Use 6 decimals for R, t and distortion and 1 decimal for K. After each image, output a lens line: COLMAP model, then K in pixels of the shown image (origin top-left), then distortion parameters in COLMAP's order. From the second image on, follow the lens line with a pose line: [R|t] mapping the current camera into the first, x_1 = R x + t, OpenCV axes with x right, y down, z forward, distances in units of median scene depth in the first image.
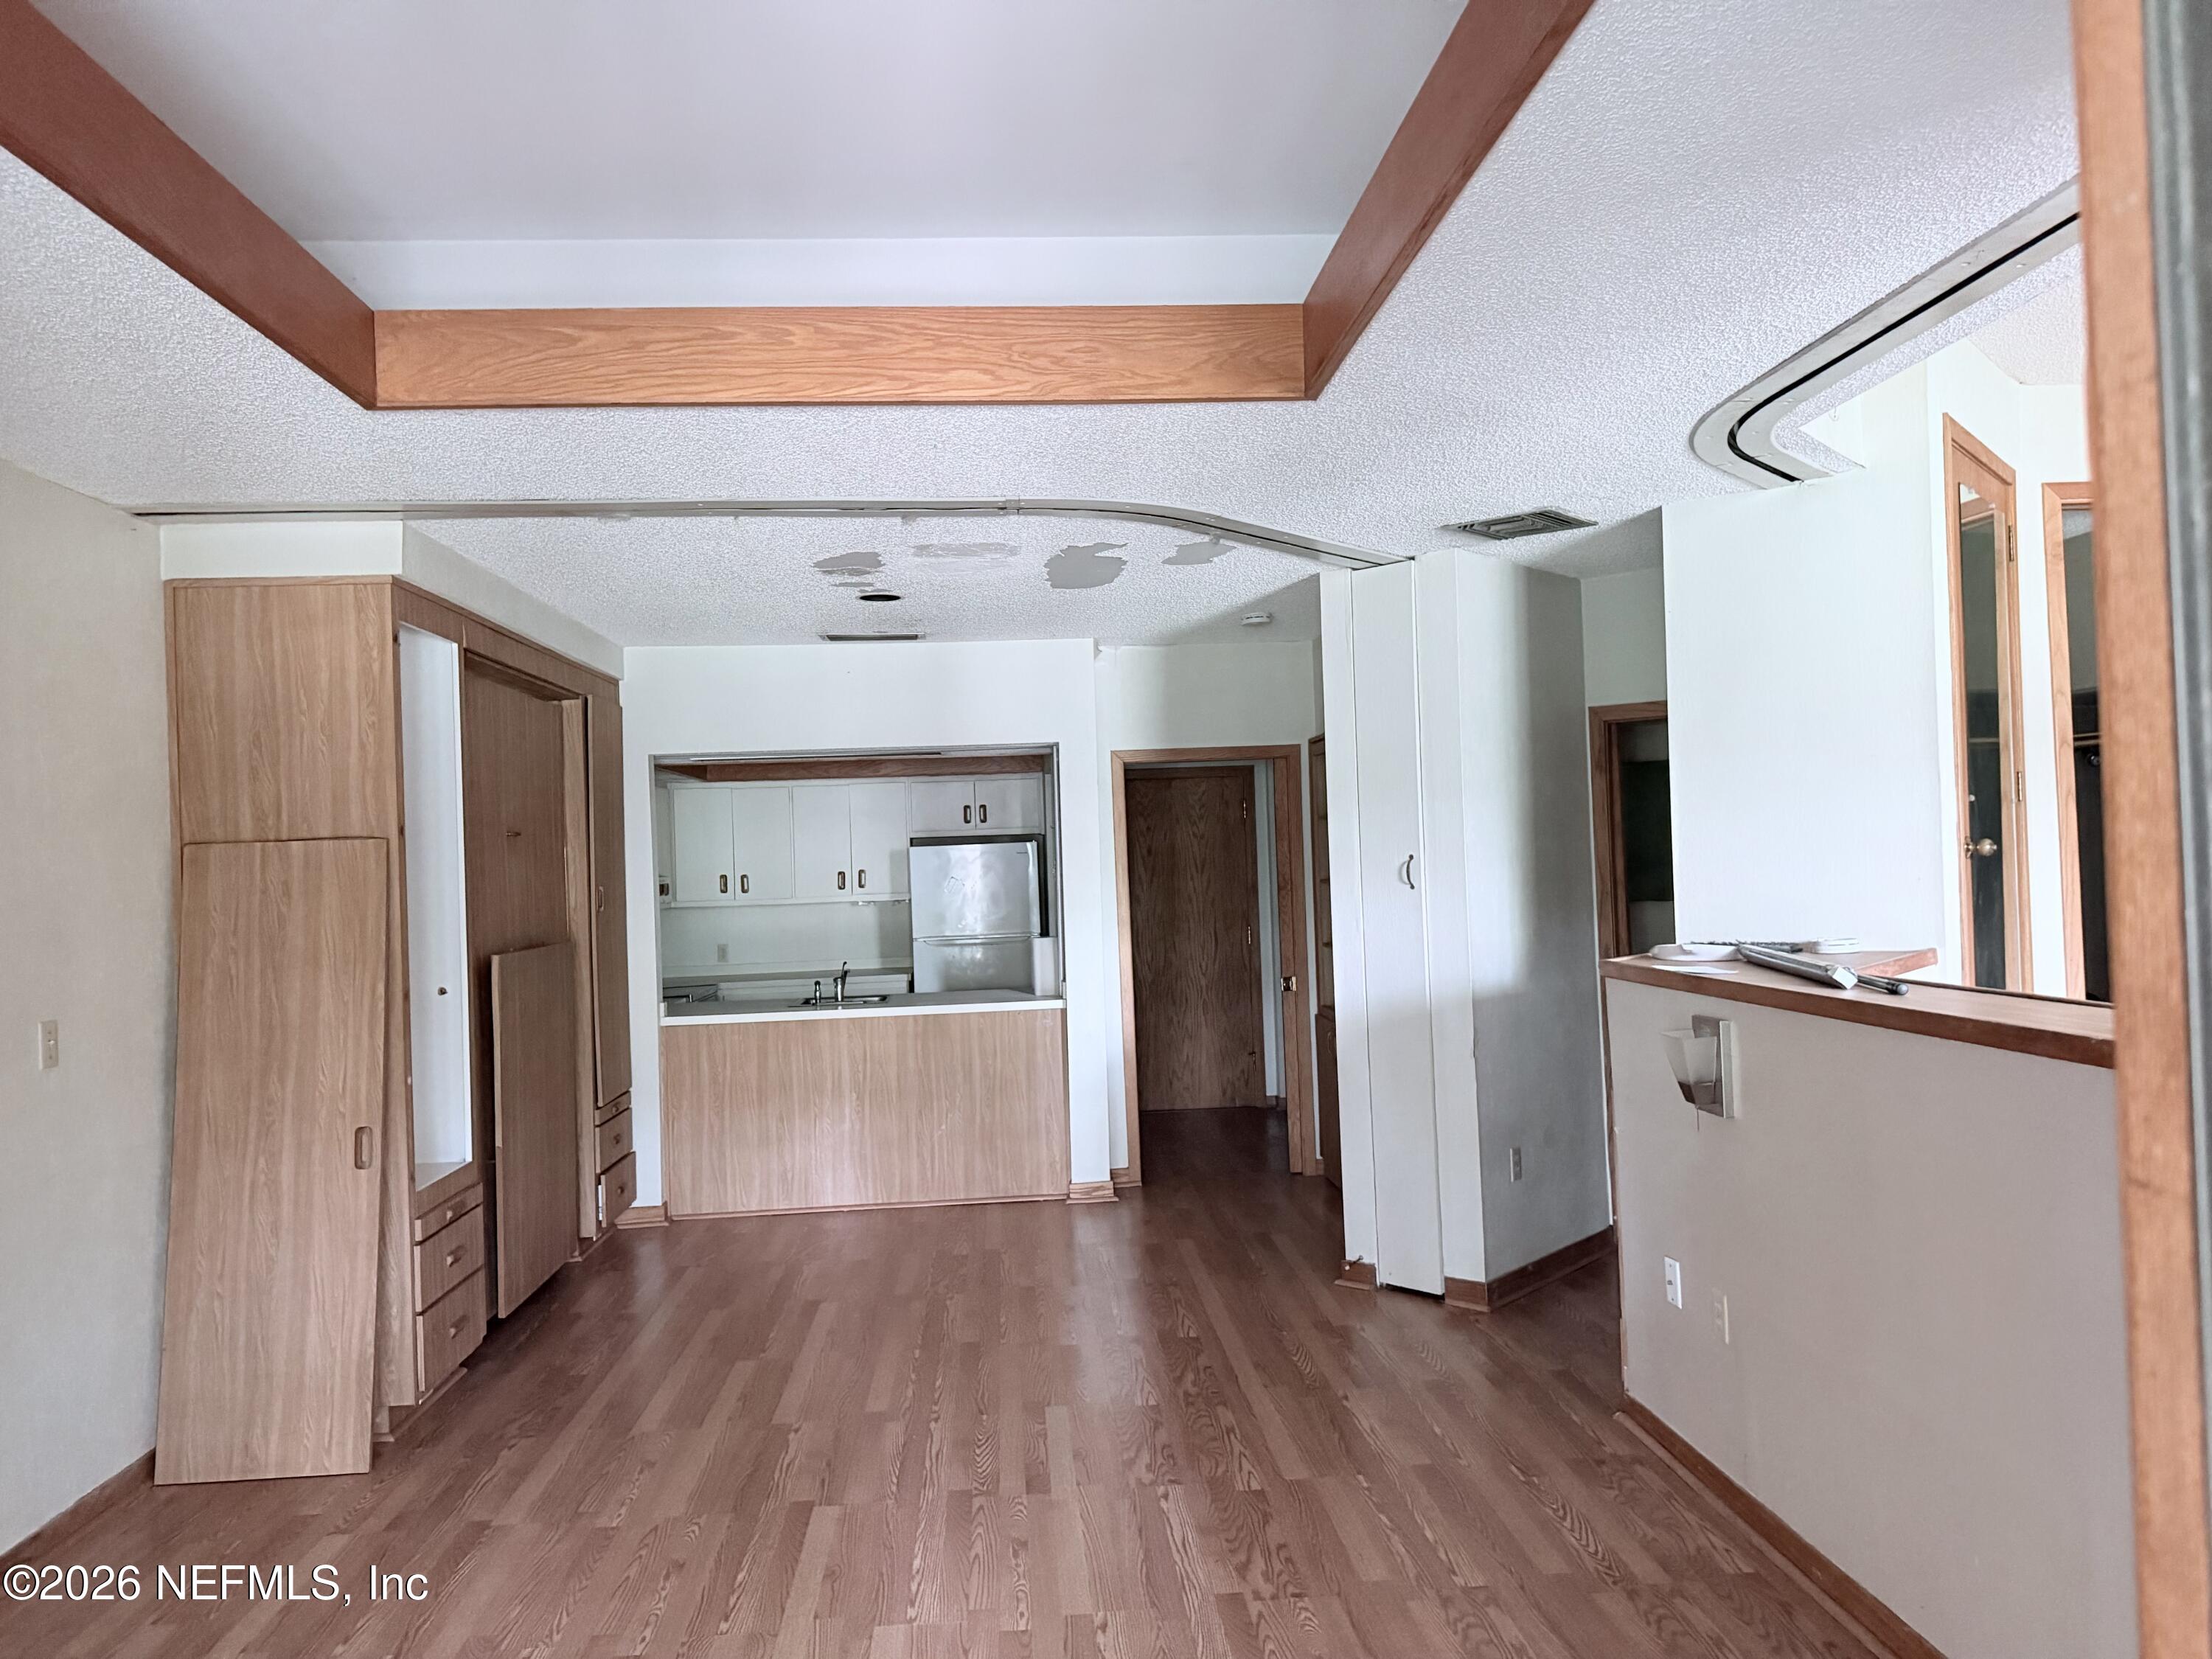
lens RADIAL K [[1556.7, 0, 1106.0], [0, 1556.7, 829.5], [0, 0, 1]] dist [0.046813, -0.060620]
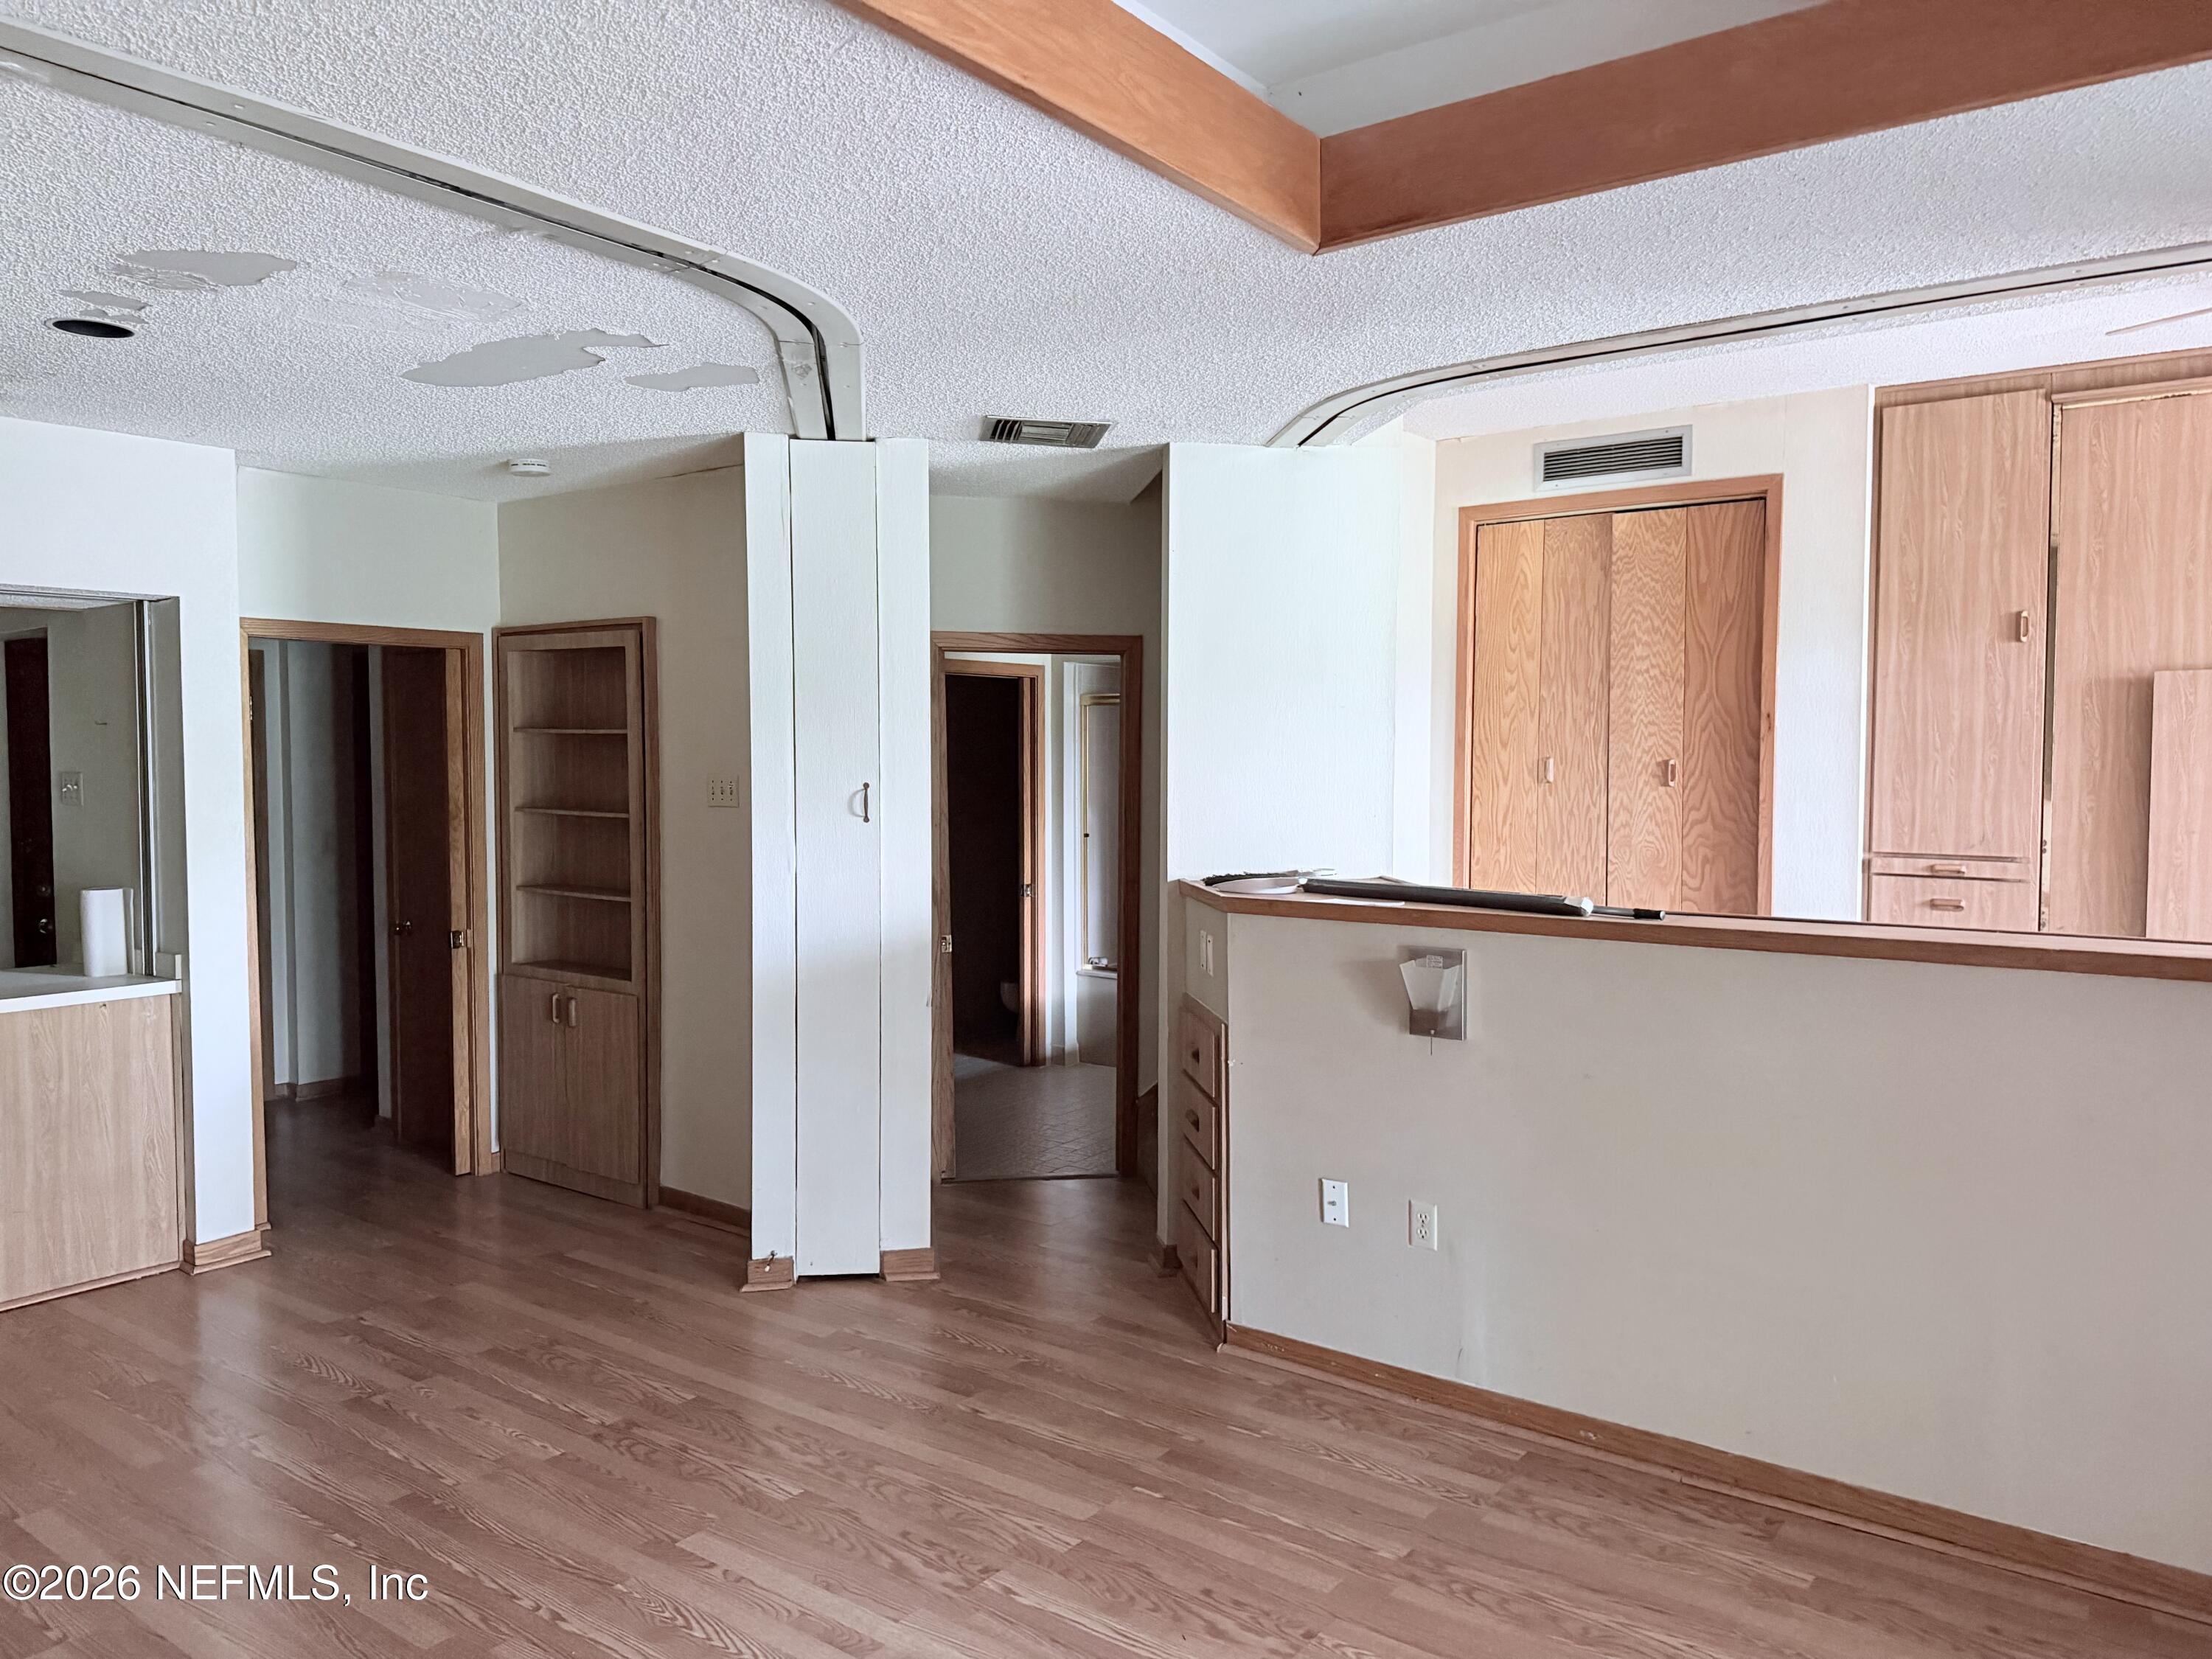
lens RADIAL K [[1585.2, 0, 1035.0], [0, 1585.2, 804.5], [0, 0, 1]] dist [0.095285, -0.132927]
pose [[0.658192, 0.000963, 0.752849, -0.459332], [-0.031582, 0.999154, 0.026333, 0.001772], [-0.752187, -0.041109, 0.657666, 0.374264]]
